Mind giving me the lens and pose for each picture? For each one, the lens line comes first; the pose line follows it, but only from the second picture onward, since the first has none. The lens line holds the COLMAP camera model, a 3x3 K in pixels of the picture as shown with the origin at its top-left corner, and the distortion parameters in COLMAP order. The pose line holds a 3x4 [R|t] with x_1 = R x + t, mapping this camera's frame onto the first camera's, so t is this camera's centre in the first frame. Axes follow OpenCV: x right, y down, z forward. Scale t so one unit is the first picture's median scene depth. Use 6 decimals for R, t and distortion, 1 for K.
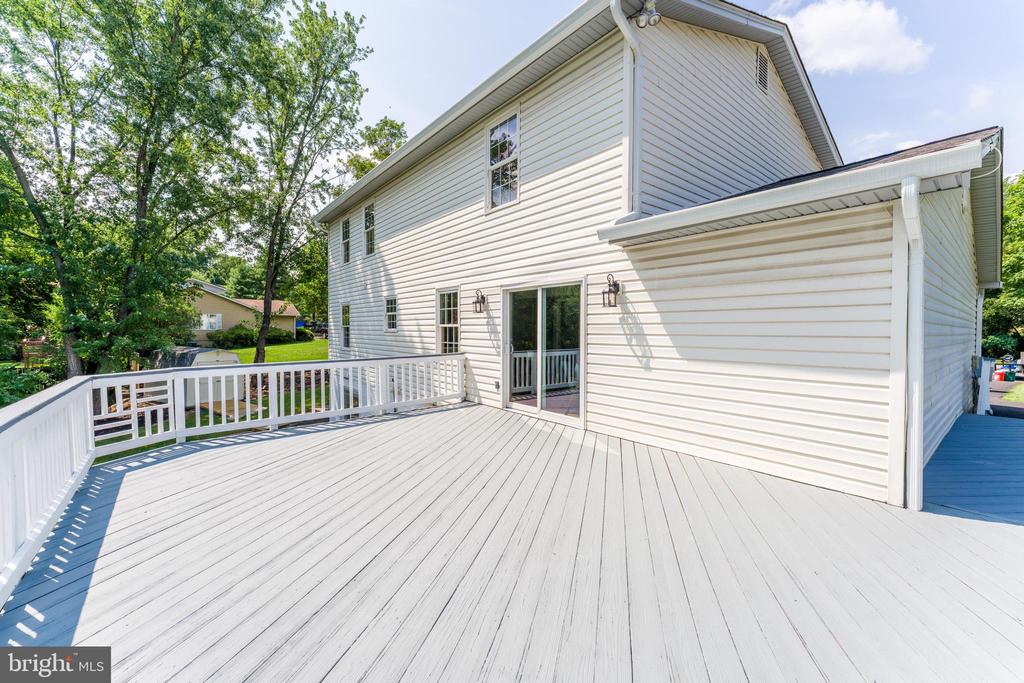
lens RADIAL K [[415.2, 0, 516.6], [0, 415.2, 344.2], [0, 0, 1]] dist [0.001800, 0.000806]
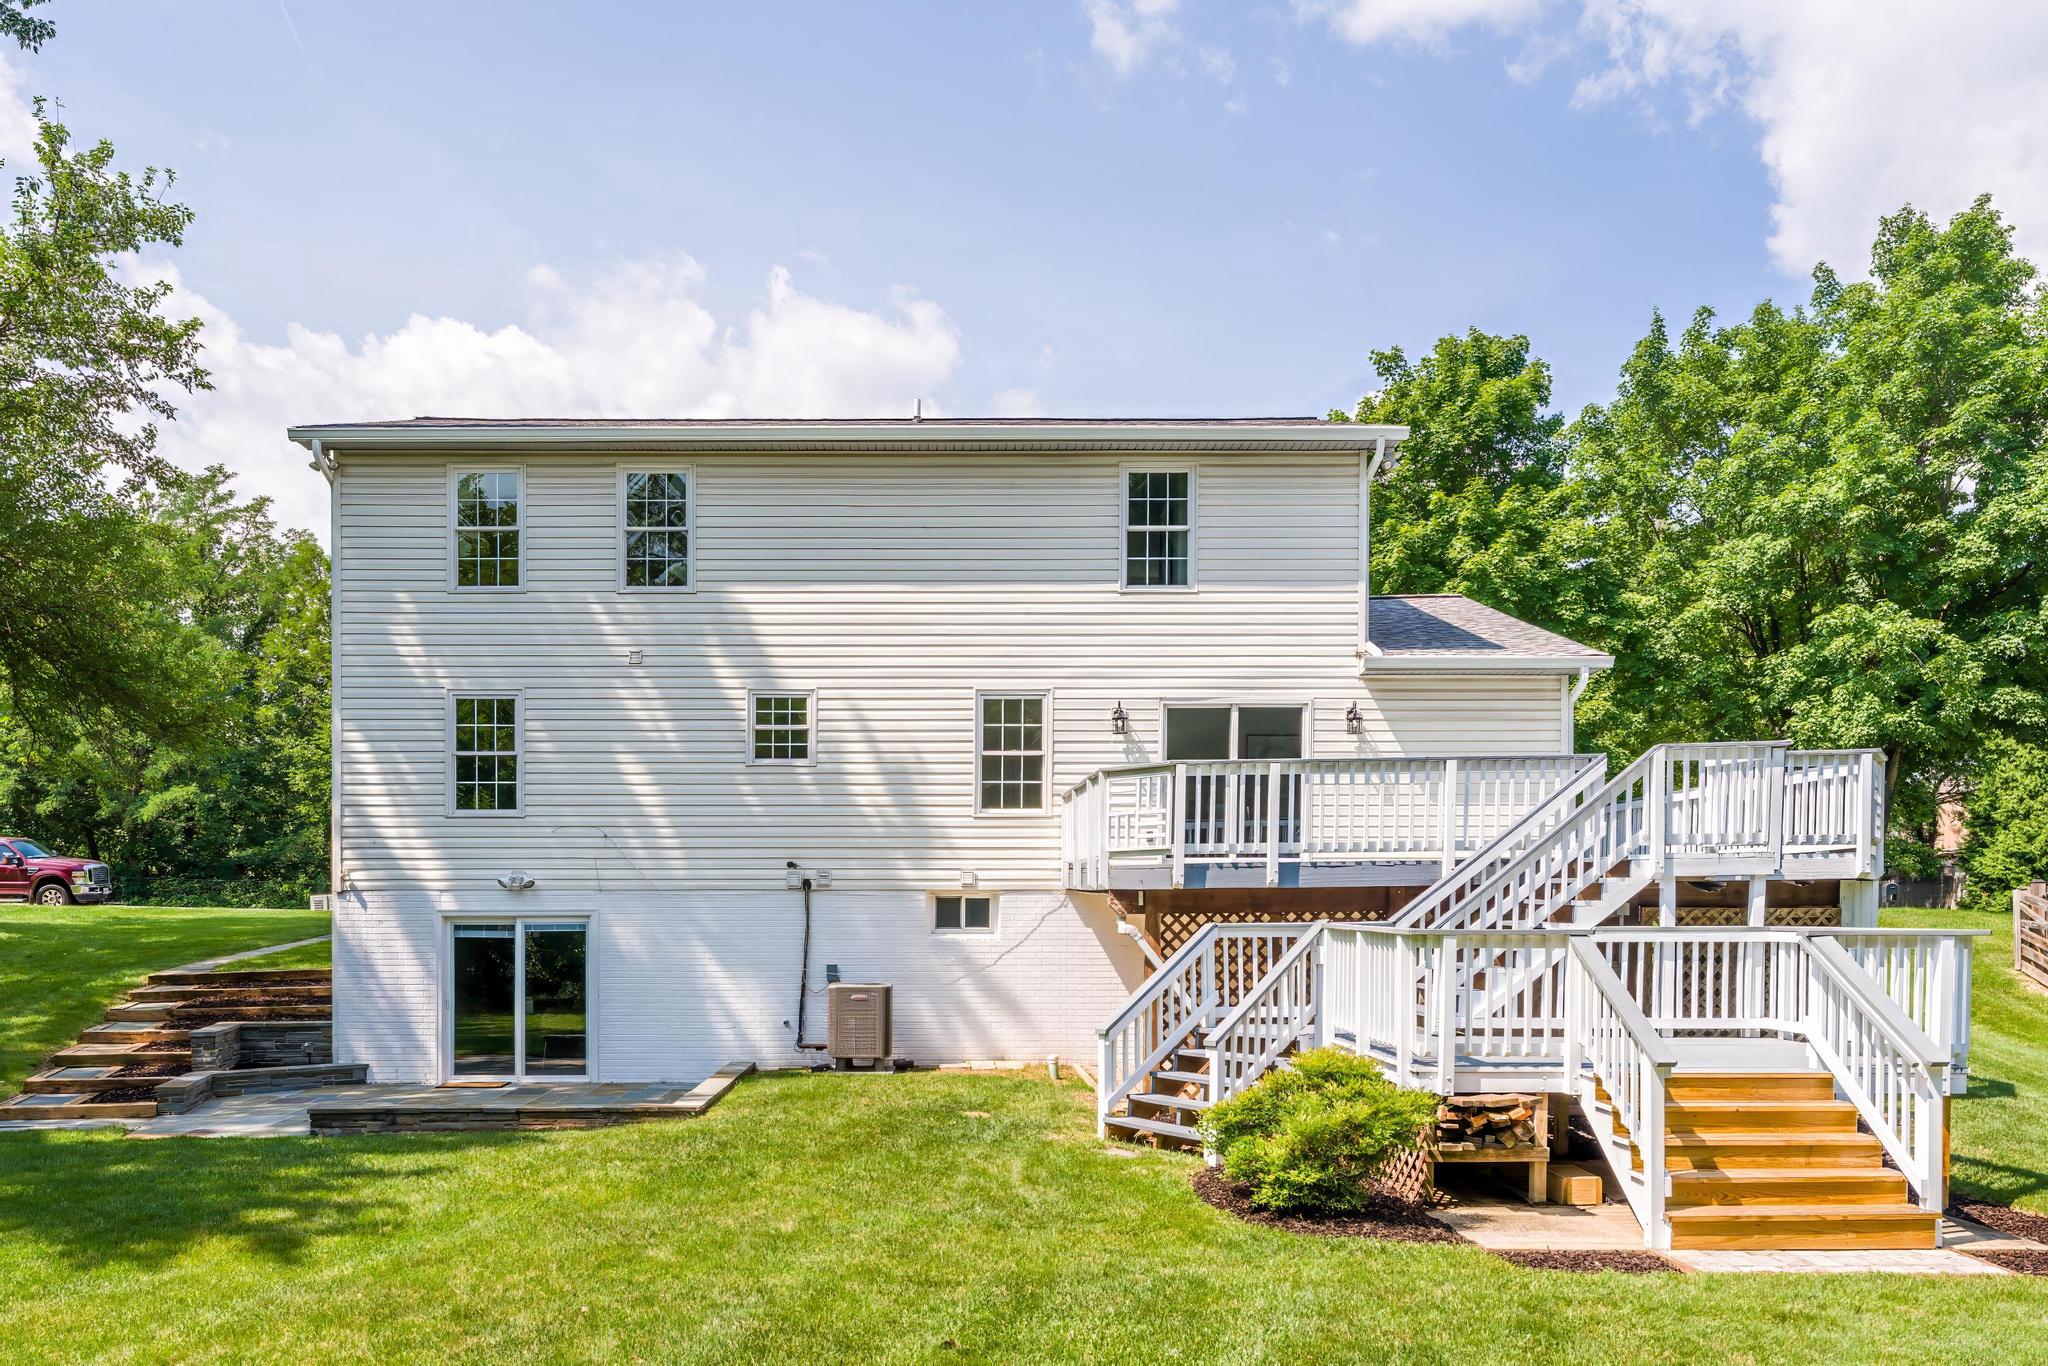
lens RADIAL K [[1545.0, 0, 953.5], [0, 1545.0, 968.6], [0, 0, 1]] dist [0.005605, -0.003606]
pose [[0.638066, -0.040675, 0.768907, -2.963273], [0.032044, 0.999141, 0.026263, 0.311943], [-0.769315, 0.007881, 0.638821, -0.560604]]
